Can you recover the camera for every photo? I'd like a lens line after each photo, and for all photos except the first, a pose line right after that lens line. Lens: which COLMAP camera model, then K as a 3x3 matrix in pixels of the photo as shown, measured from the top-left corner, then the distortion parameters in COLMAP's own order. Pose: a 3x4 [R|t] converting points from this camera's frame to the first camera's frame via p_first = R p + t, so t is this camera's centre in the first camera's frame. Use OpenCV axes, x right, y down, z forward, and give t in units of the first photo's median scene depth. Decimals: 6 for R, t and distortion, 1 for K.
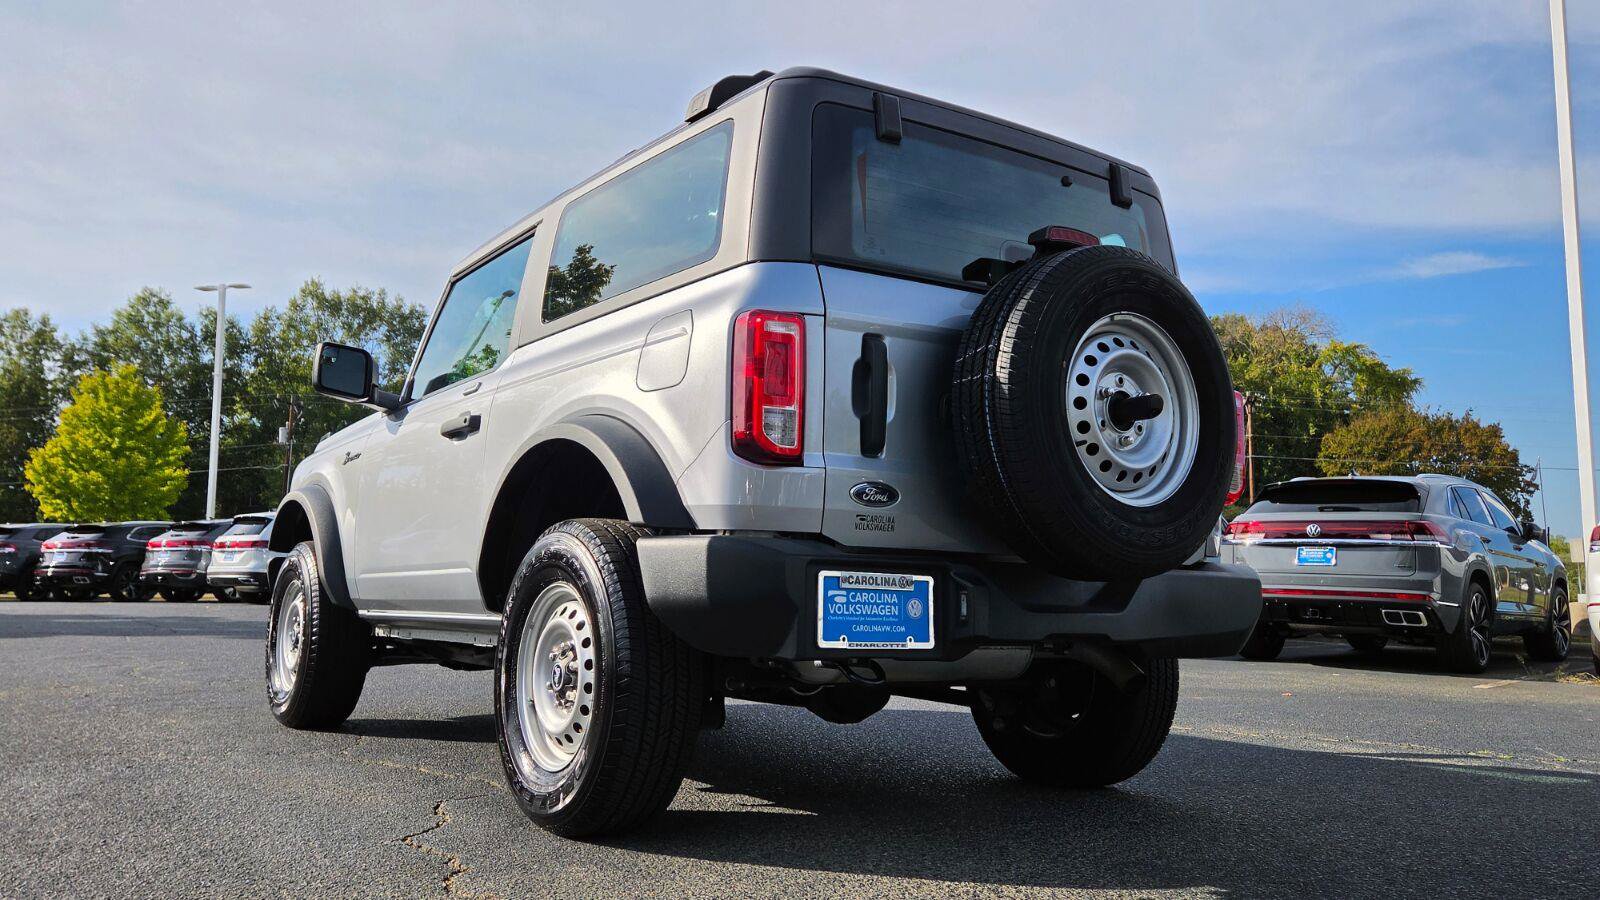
lens RADIAL K [[1222.3, 0, 800.0], [0, 1222.3, 450.0], [0, 0, 1]] dist [0.066427, 0.001722]
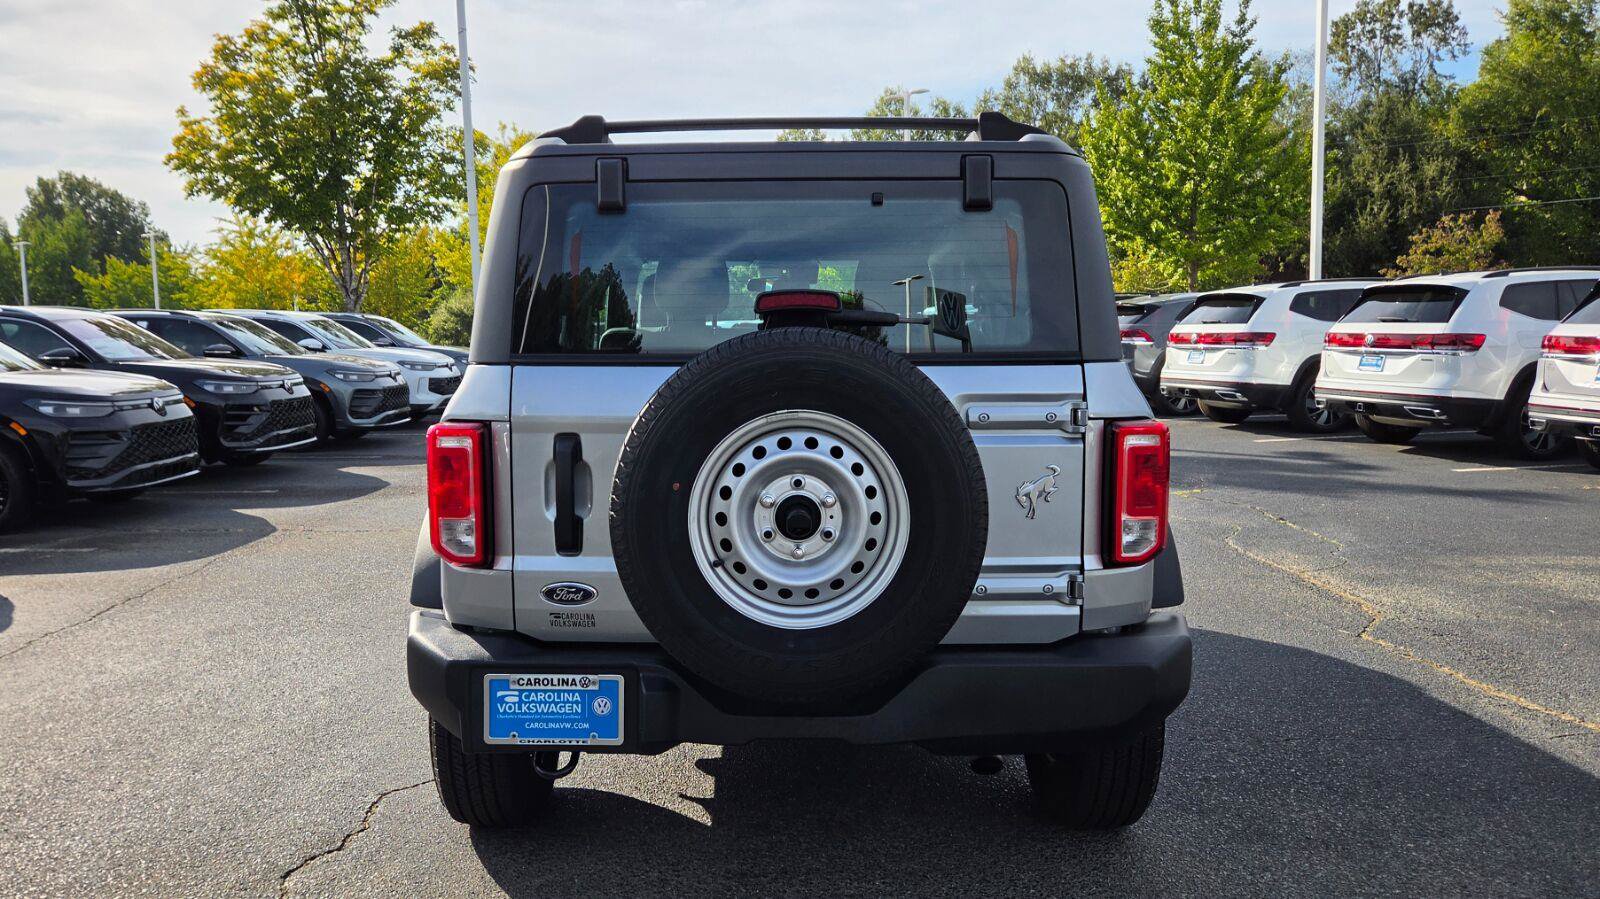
lens RADIAL K [[1194.7, 0, 800.0], [0, 1194.7, 449.5], [0, 0, 1]] dist [0.005331, 0.001480]
pose [[0.811082, 0.036633, -0.583784, 0.787151], [0.089778, 0.978415, 0.186129, -0.247480], [0.578001, -0.203377, 0.790286, 0.336770]]
